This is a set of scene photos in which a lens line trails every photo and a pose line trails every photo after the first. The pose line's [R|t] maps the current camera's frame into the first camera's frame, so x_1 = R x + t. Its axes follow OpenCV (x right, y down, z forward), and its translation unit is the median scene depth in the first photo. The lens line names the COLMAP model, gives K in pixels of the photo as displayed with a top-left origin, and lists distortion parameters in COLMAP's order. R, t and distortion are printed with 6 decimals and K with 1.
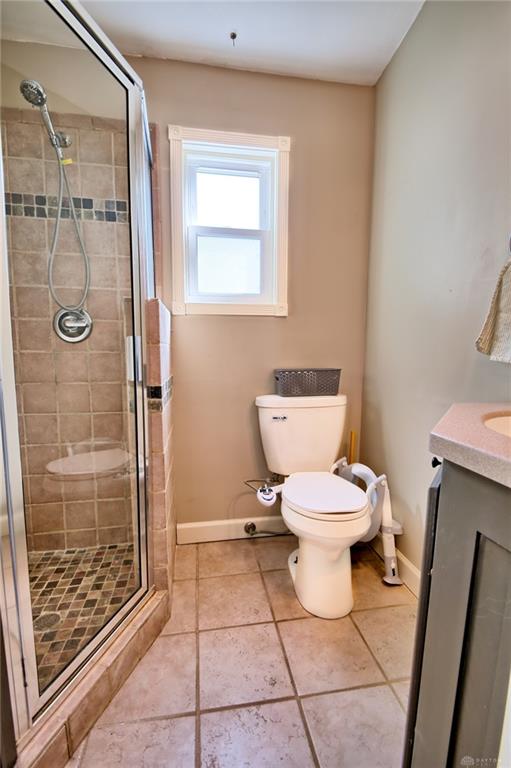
lens RADIAL K [[336.6, 0, 255.6], [0, 336.6, 390.6], [0, 0, 1]] dist [0.016802, -0.018605]
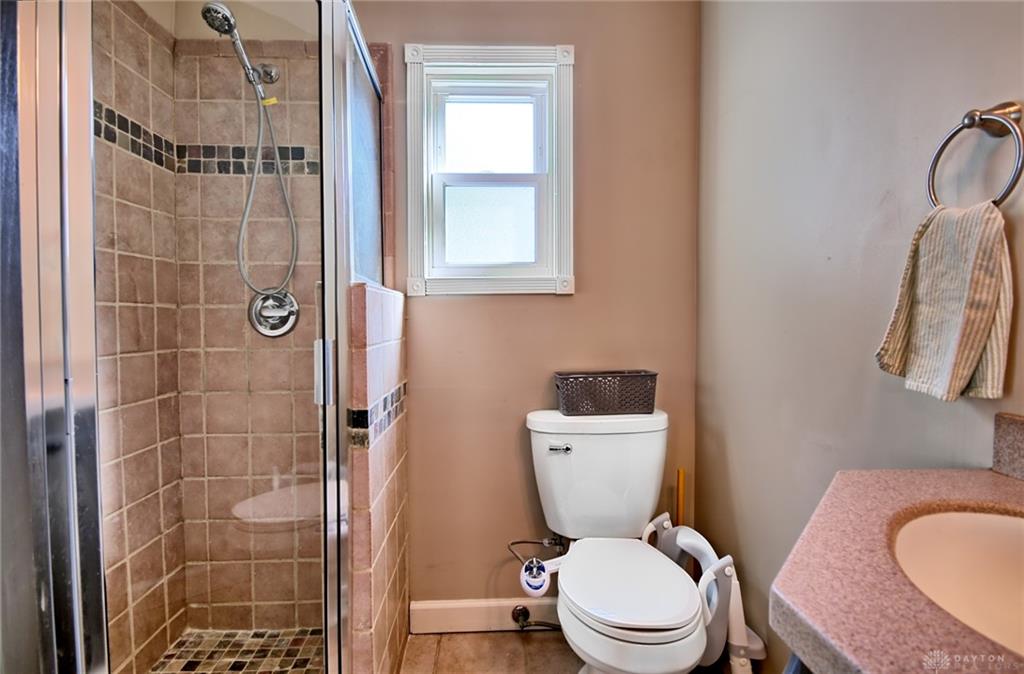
lens RADIAL K [[453.9, 0, 500.0], [0, 453.9, 334.5], [0, 0, 1]] dist [0.018150, -0.018968]
pose [[0.990614, -0.003942, -0.136631, 0.078714], [-0.008227, 0.996052, -0.088386, -0.062751], [0.136440, 0.088681, 0.986671, 0.093346]]
